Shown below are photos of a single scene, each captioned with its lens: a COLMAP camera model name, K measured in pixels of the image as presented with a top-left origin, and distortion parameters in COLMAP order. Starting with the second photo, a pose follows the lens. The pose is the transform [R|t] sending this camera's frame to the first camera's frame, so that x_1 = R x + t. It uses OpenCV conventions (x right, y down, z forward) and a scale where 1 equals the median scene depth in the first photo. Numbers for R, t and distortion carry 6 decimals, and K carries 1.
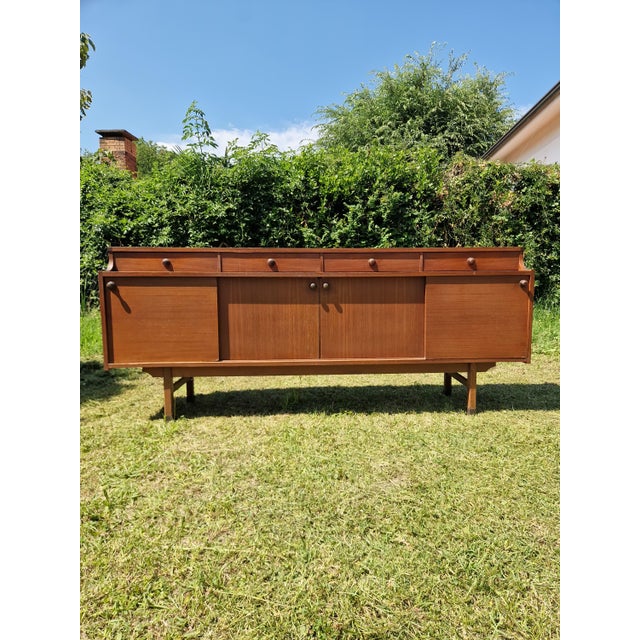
lens RADIAL K [[433.8, 0, 327.7], [0, 433.8, 323.4], [0, 0, 1]] dist [0.069955, -0.065441]
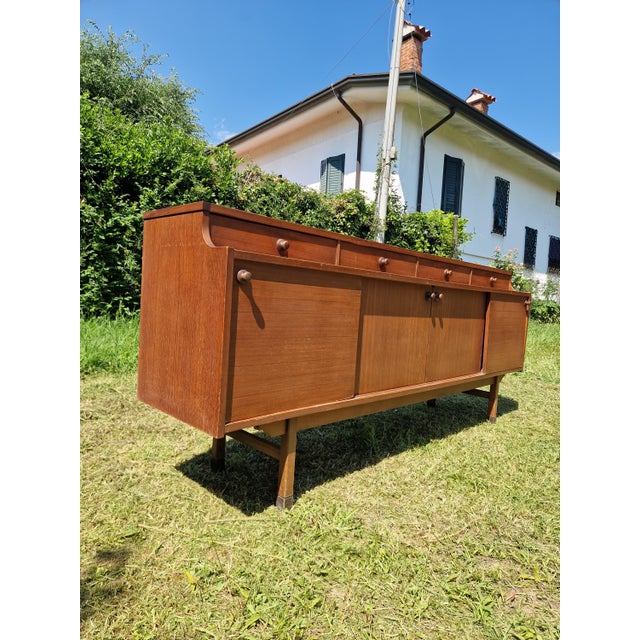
lens RADIAL K [[432.0, 0, 325.6], [0, 432.0, 320.2], [0, 0, 1]] dist [0.079199, -0.075962]
pose [[0.723924, 0.015686, 0.689701, -0.266454], [-0.000219, 0.999747, -0.022507, -0.007292], [-0.689879, 0.016142, 0.723744, 0.186947]]
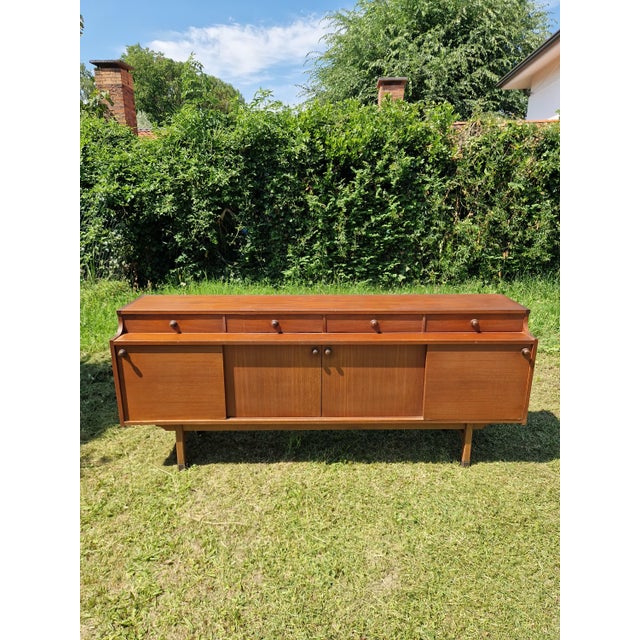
lens RADIAL K [[431.3, 0, 315.3], [0, 431.3, 317.2], [0, 0, 1]] dist [0.071081, -0.070292]
pose [[0.999094, 0.015148, -0.039764, 0.001853], [-0.008003, 0.984706, 0.174042, -0.120536], [0.041793, -0.173566, 0.983935, 0.004823]]
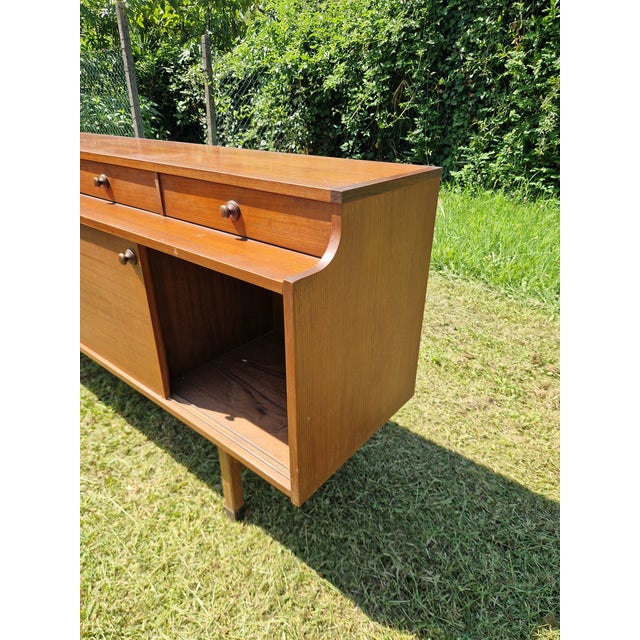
lens RADIAL K [[431.3, 0, 315.3], [0, 431.3, 317.2], [0, 0, 1]] dist [0.071081, -0.070292]
pose [[0.736465, 0.304543, -0.604047, 0.235308], [-0.081782, 0.926465, 0.367387, -0.074469], [0.671514, -0.221168, 0.707216, 0.283362]]
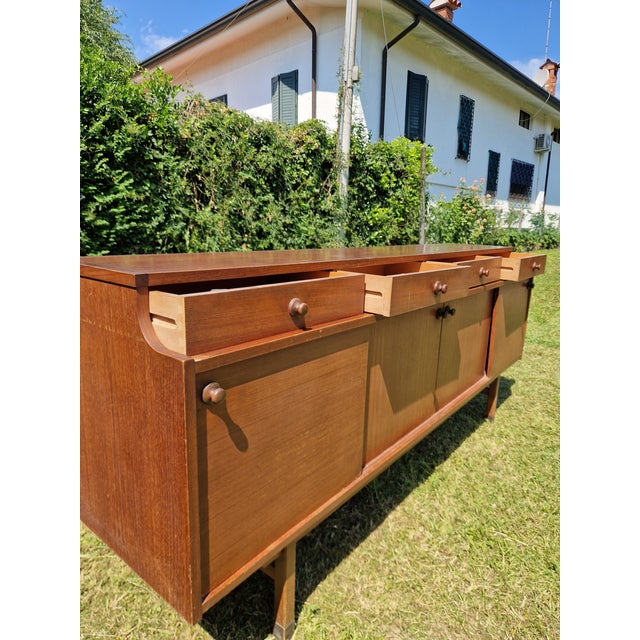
lens RADIAL K [[436.5, 0, 323.9], [0, 436.5, 319.0], [0, 0, 1]] dist [0.062017, -0.061955]
pose [[0.657094, -0.133214, 0.741945, -0.231857], [0.040585, 0.989085, 0.141644, -0.064329], [-0.752716, -0.062962, 0.655328, 0.242614]]
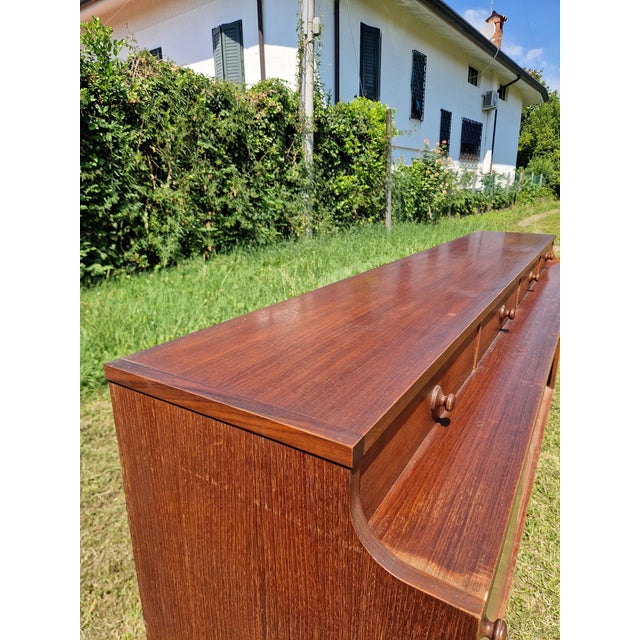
lens RADIAL K [[438.5, 0, 320.0], [0, 438.5, 320.0], [0, 0, 1]] dist [0.050498, -0.044031]
pose [[0.563468, -0.230202, 0.793417, -0.225695], [0.075279, 0.970705, 0.228179, -0.093613], [-0.822701, -0.068844, 0.564290, 0.324453]]
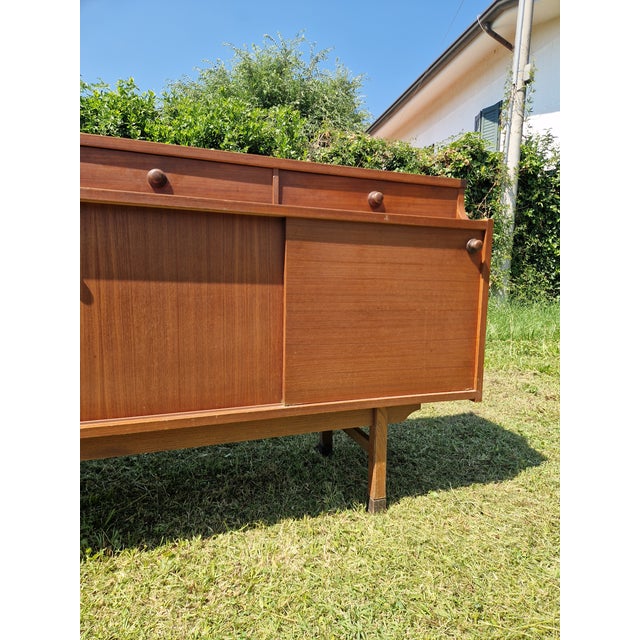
lens RADIAL K [[433.8, 0, 327.7], [0, 433.8, 323.4], [0, 0, 1]] dist [0.069955, -0.065441]
pose [[0.952629, -0.006178, 0.304072, 0.047148], [0.005259, 0.999979, 0.003839, -0.001746], [-0.304089, -0.002058, 0.952641, 0.203511]]
